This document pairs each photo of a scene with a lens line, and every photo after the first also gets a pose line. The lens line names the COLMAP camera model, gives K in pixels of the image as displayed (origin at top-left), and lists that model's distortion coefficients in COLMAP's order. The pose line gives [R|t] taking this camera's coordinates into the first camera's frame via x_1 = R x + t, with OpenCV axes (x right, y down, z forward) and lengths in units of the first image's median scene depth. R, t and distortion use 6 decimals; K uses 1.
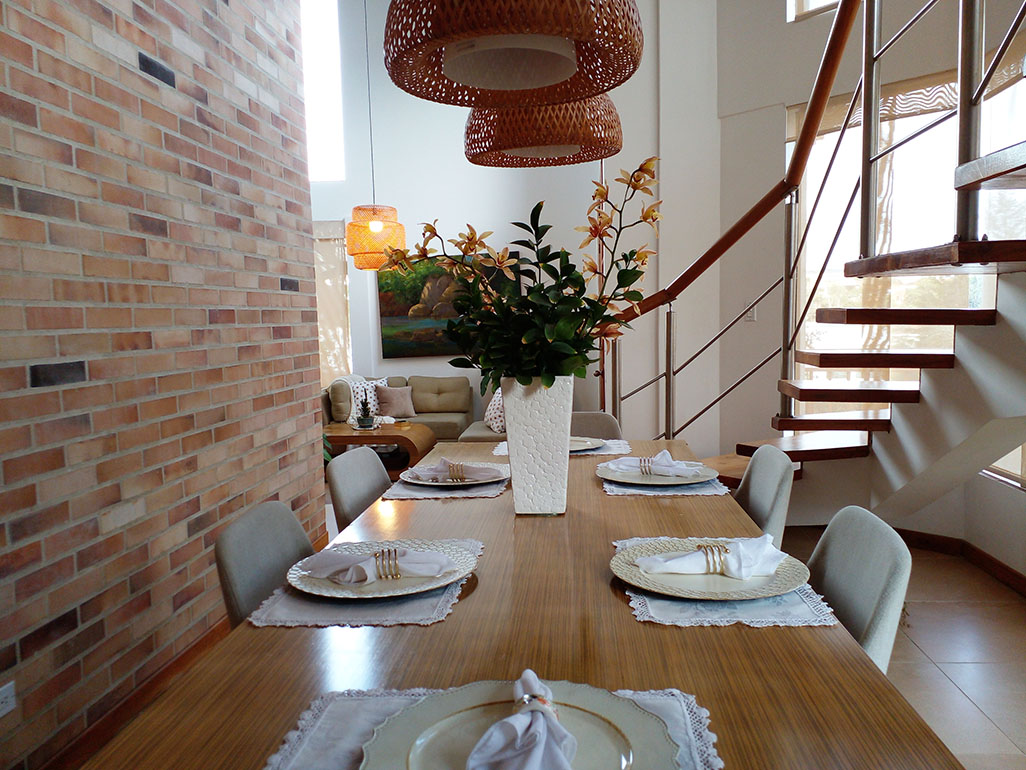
lens RADIAL K [[814.2, 0, 514.4], [0, 814.2, 385.4], [0, 0, 1]] dist [0.076357, -0.036397]
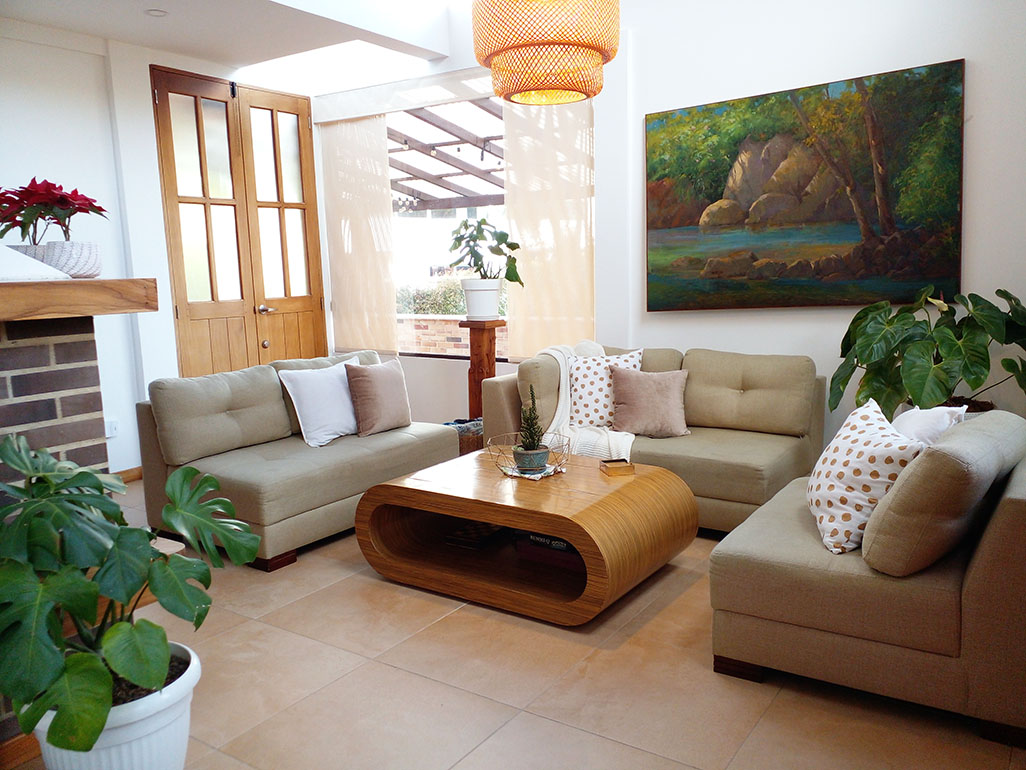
lens RADIAL K [[814.2, 0, 514.4], [0, 814.2, 391.1], [0, 0, 1]] dist [0.076357, -0.036397]
pose [[0.874258, 0.070641, -0.480295, 0.018283], [-0.031671, 0.995548, 0.088774, -0.025790], [0.484428, -0.062400, 0.872603, 0.506133]]
